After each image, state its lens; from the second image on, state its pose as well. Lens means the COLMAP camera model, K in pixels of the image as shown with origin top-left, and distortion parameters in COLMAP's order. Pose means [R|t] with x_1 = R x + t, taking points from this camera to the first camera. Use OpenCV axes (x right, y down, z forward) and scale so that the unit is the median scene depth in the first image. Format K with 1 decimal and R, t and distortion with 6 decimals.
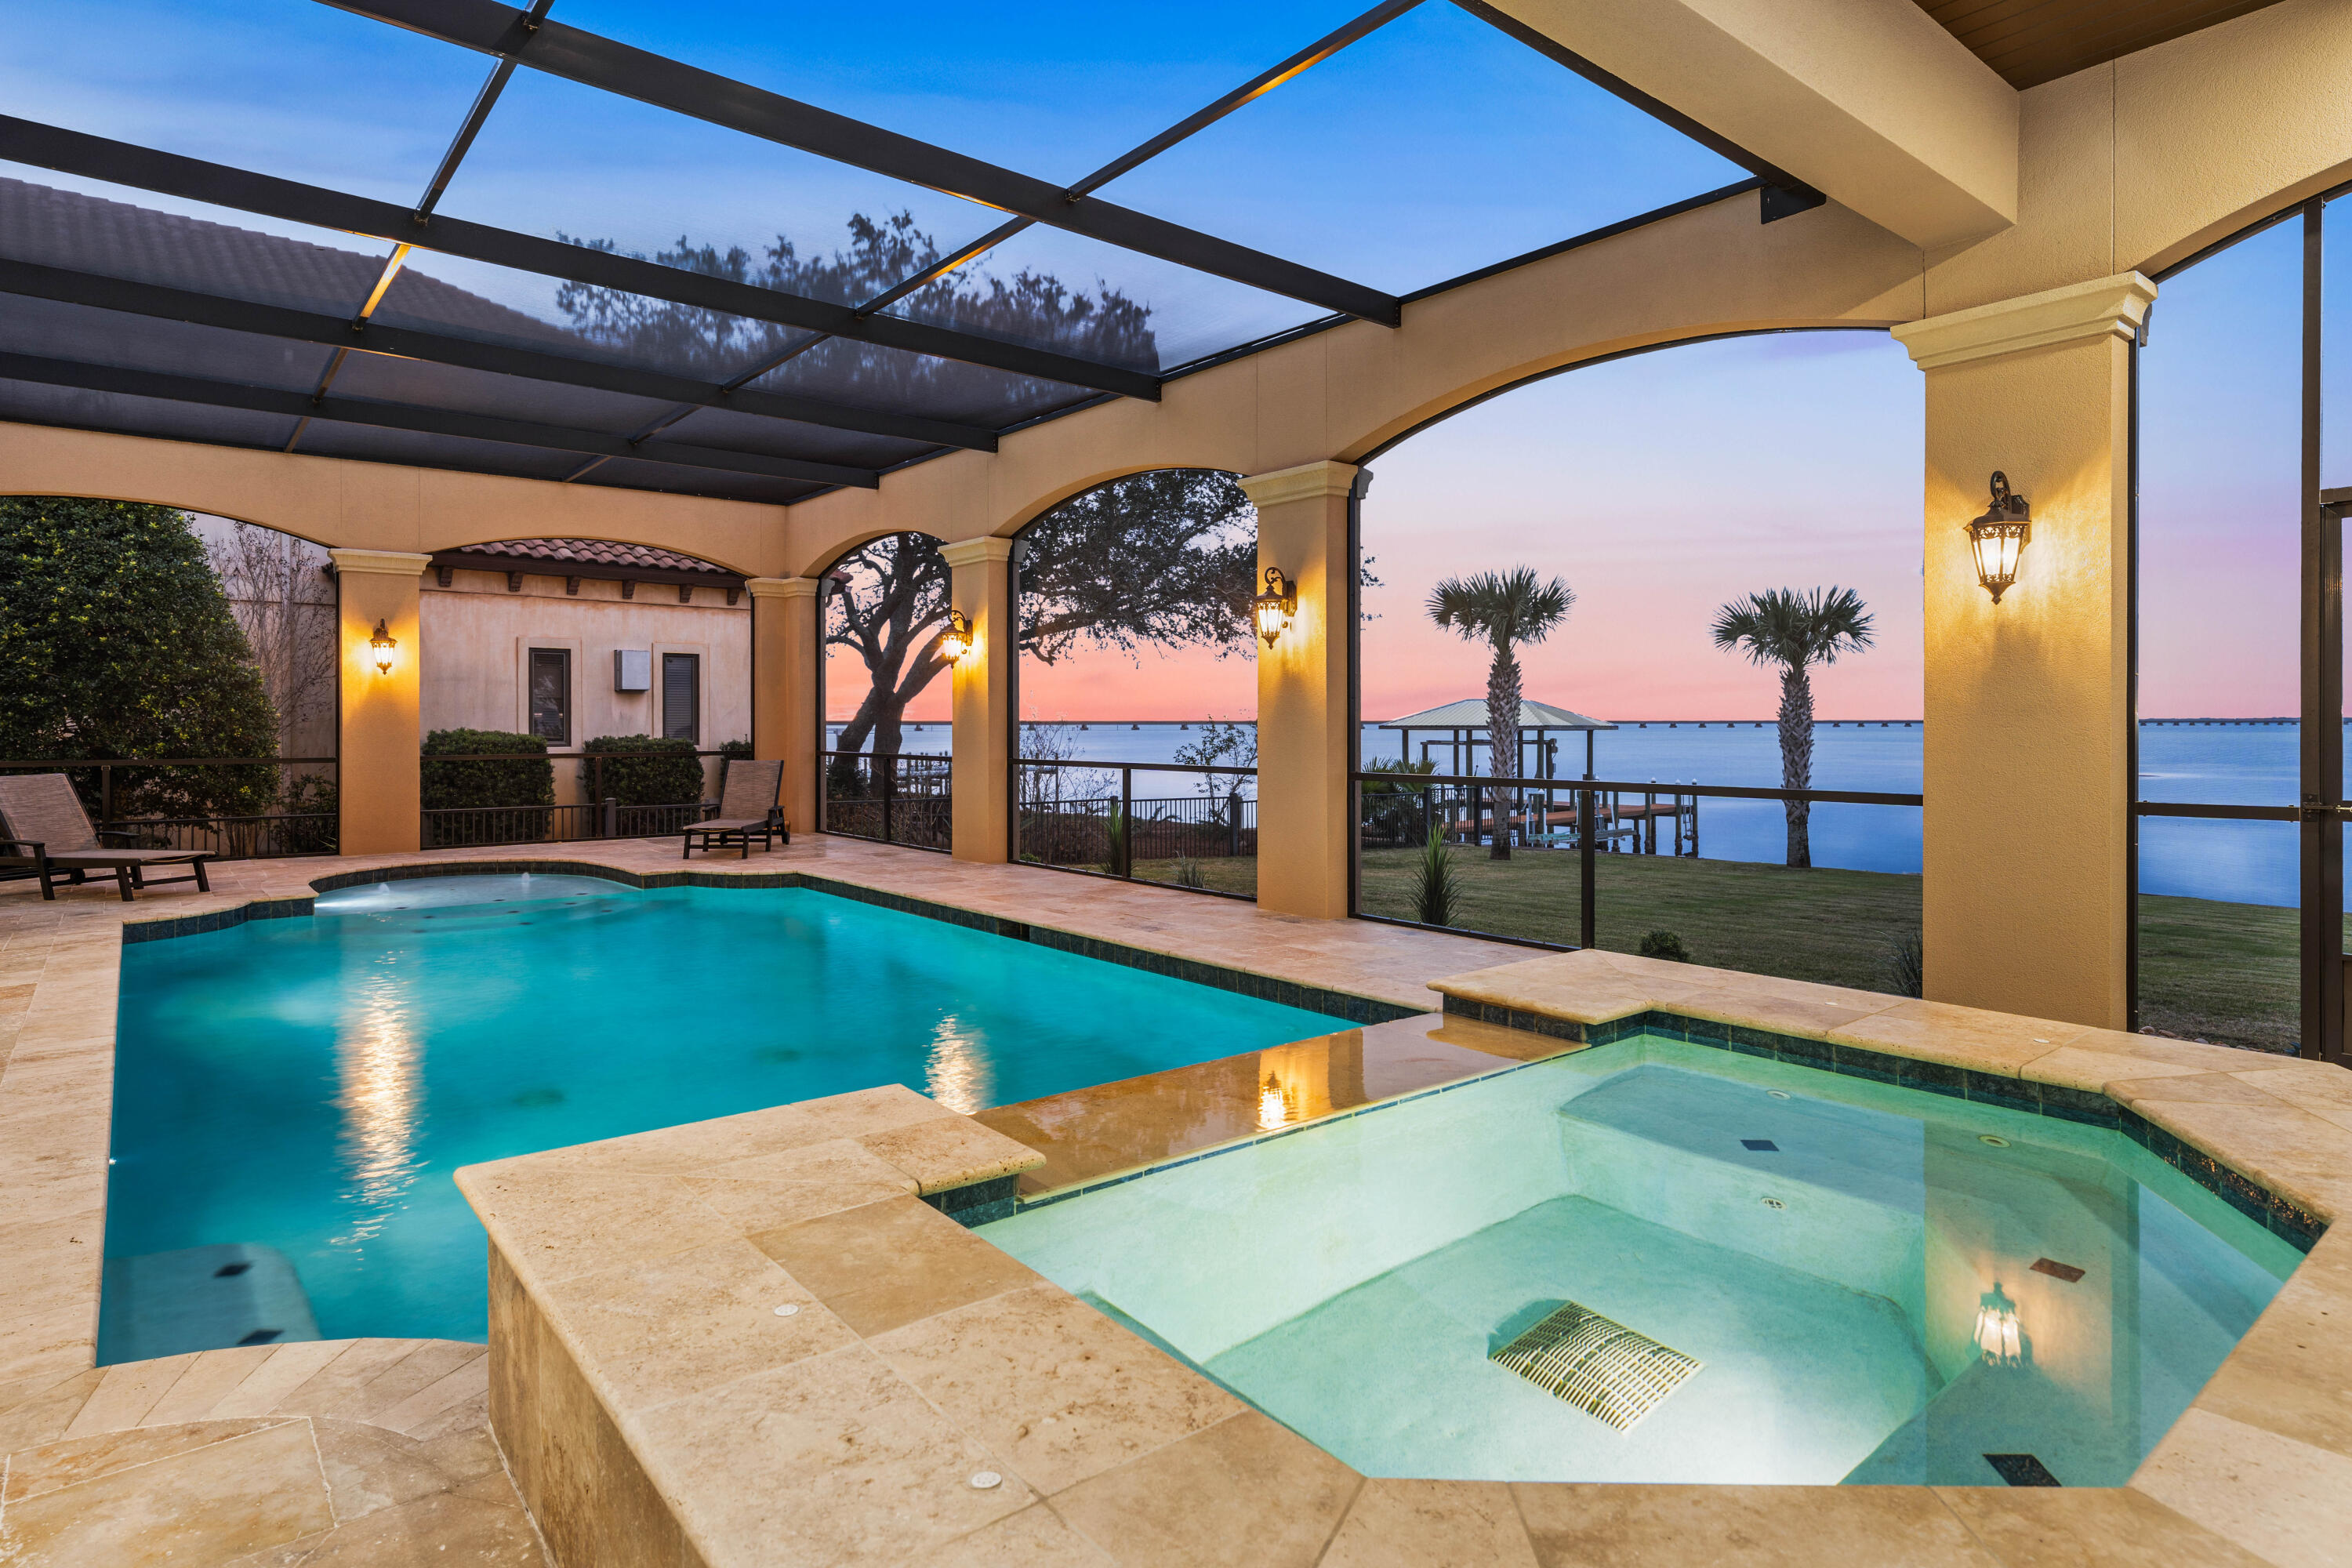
lens RADIAL K [[1258.7, 0, 1179.9], [0, 1258.7, 736.3], [0, 0, 1]] dist [-0.000052, 0.000112]
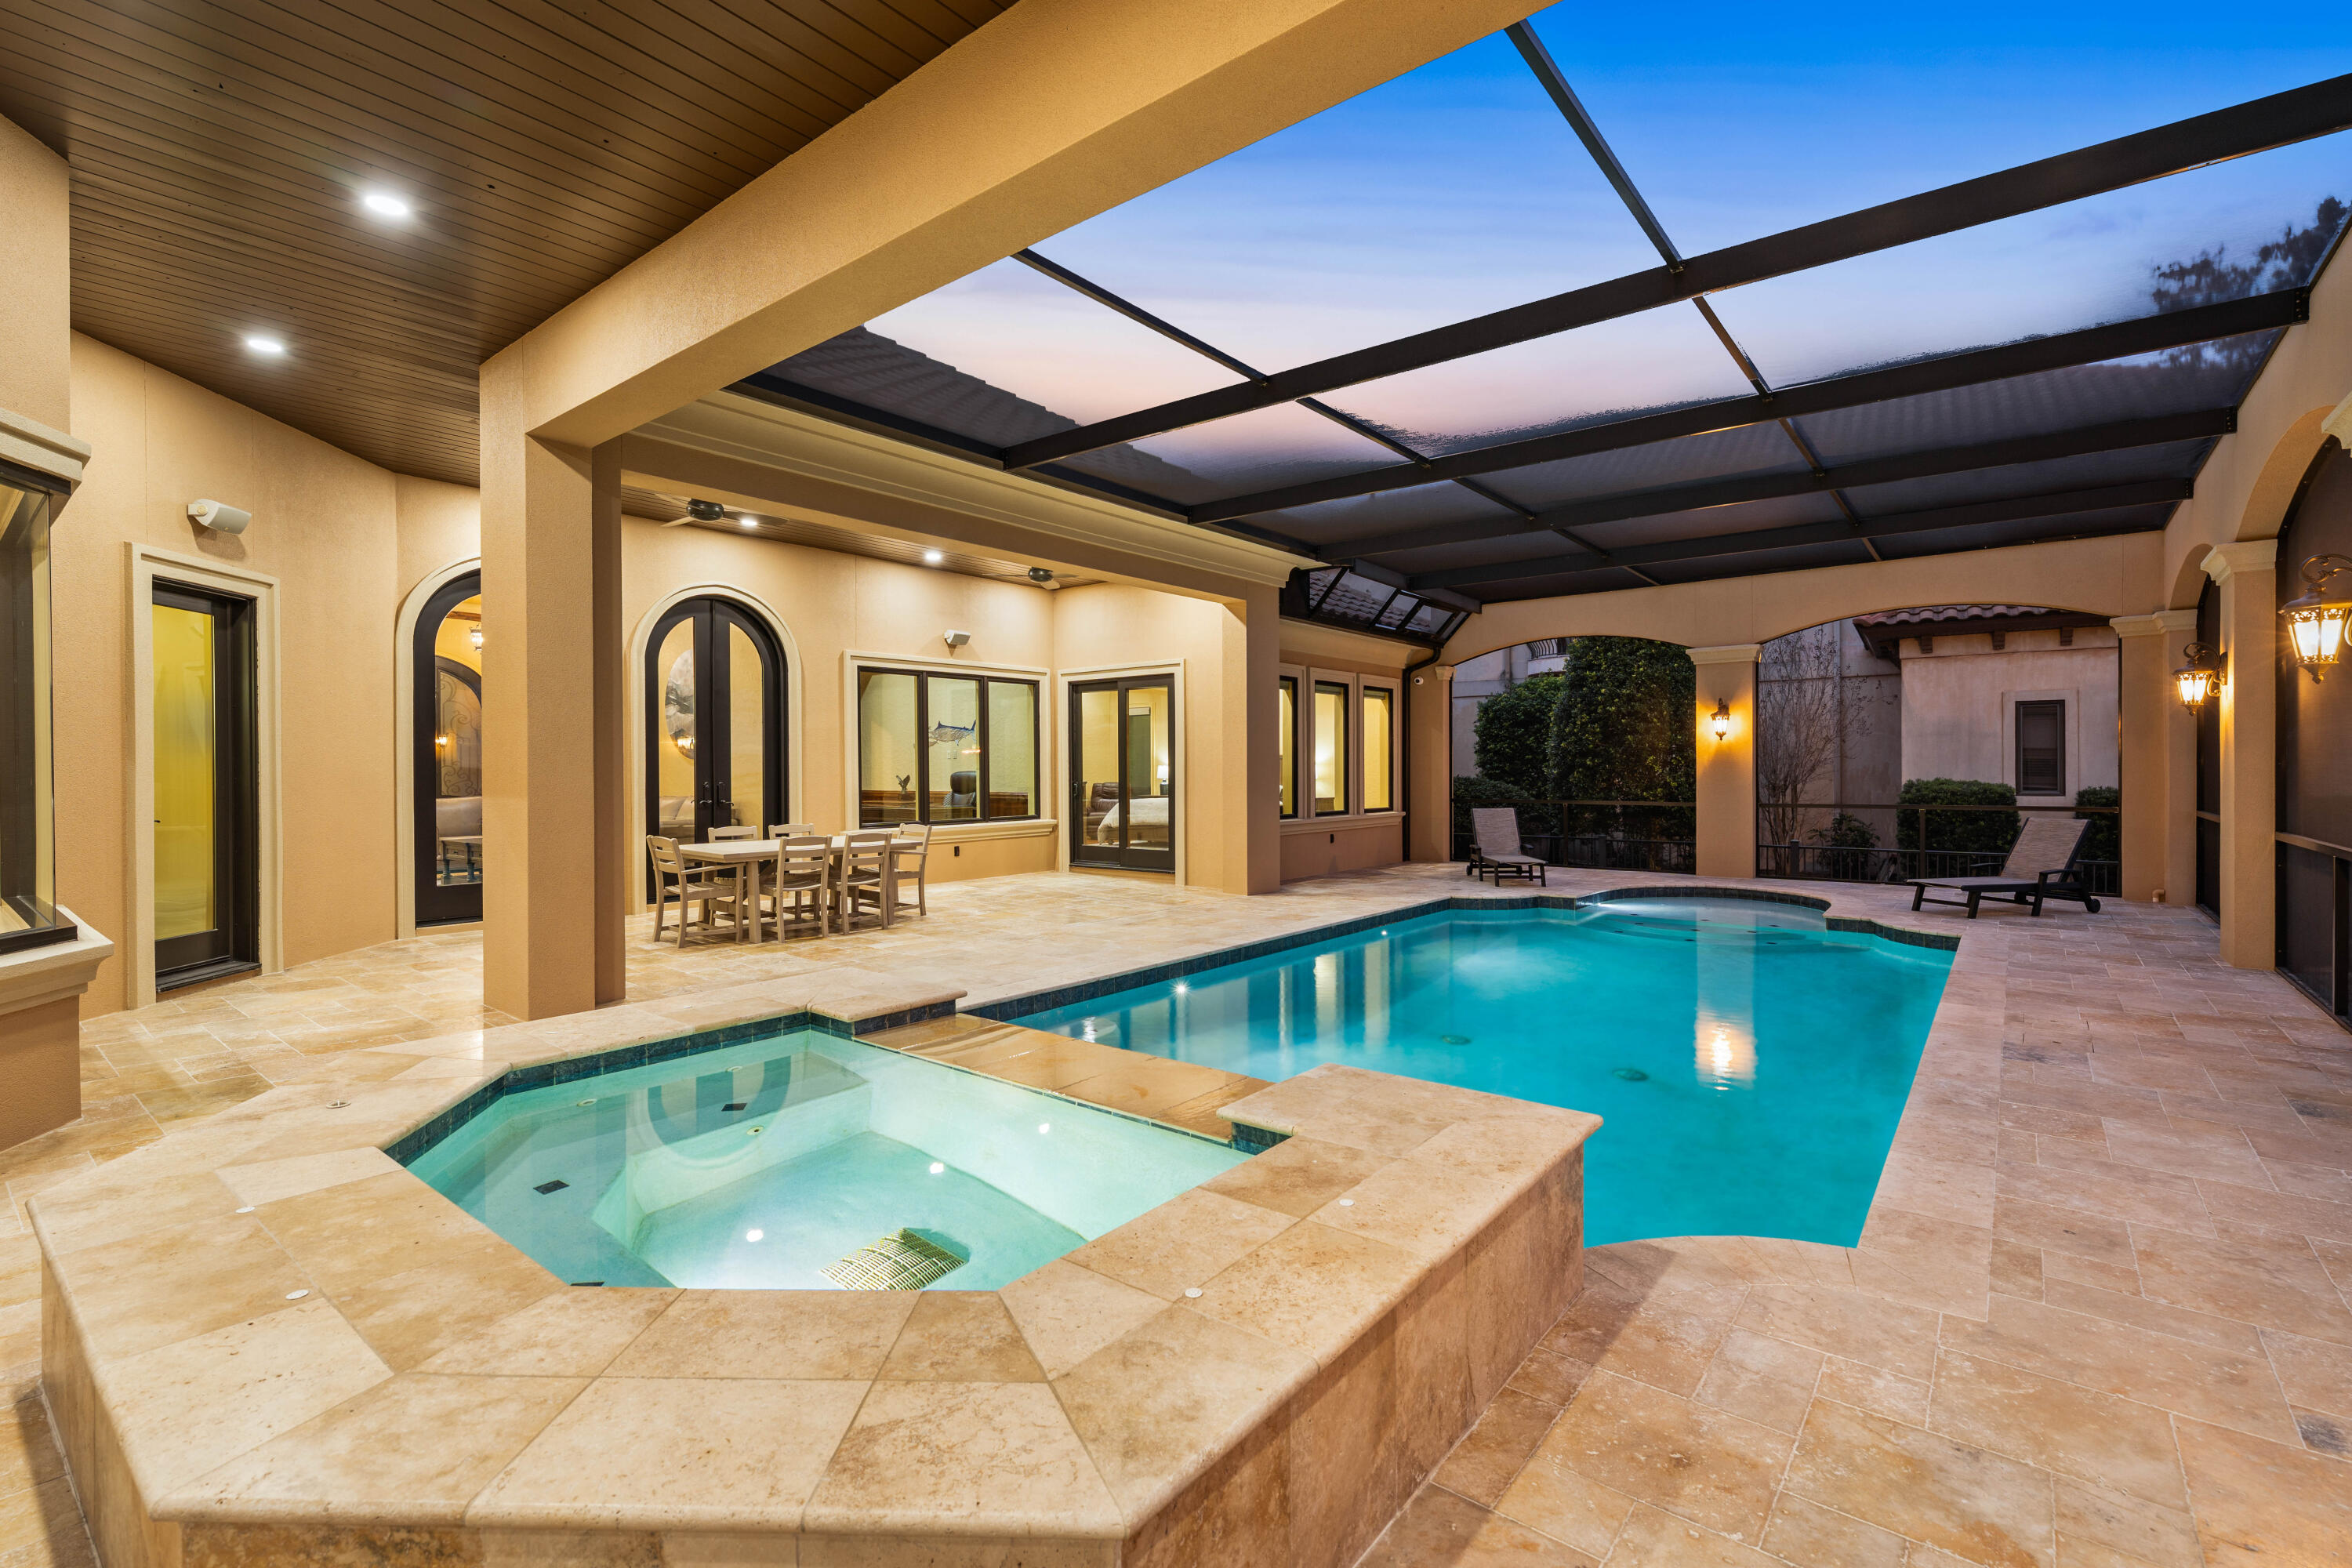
lens RADIAL K [[1054.7, 0, 1176.0], [0, 1054.7, 784.0], [0, 0, 1]] dist [-0.000340, -0.000035]
pose [[0.208540, 0.012799, -0.977930, 0.285081], [-0.004471, 0.999916, 0.012133, -0.012976], [0.978004, 0.001842, 0.208580, 0.191949]]
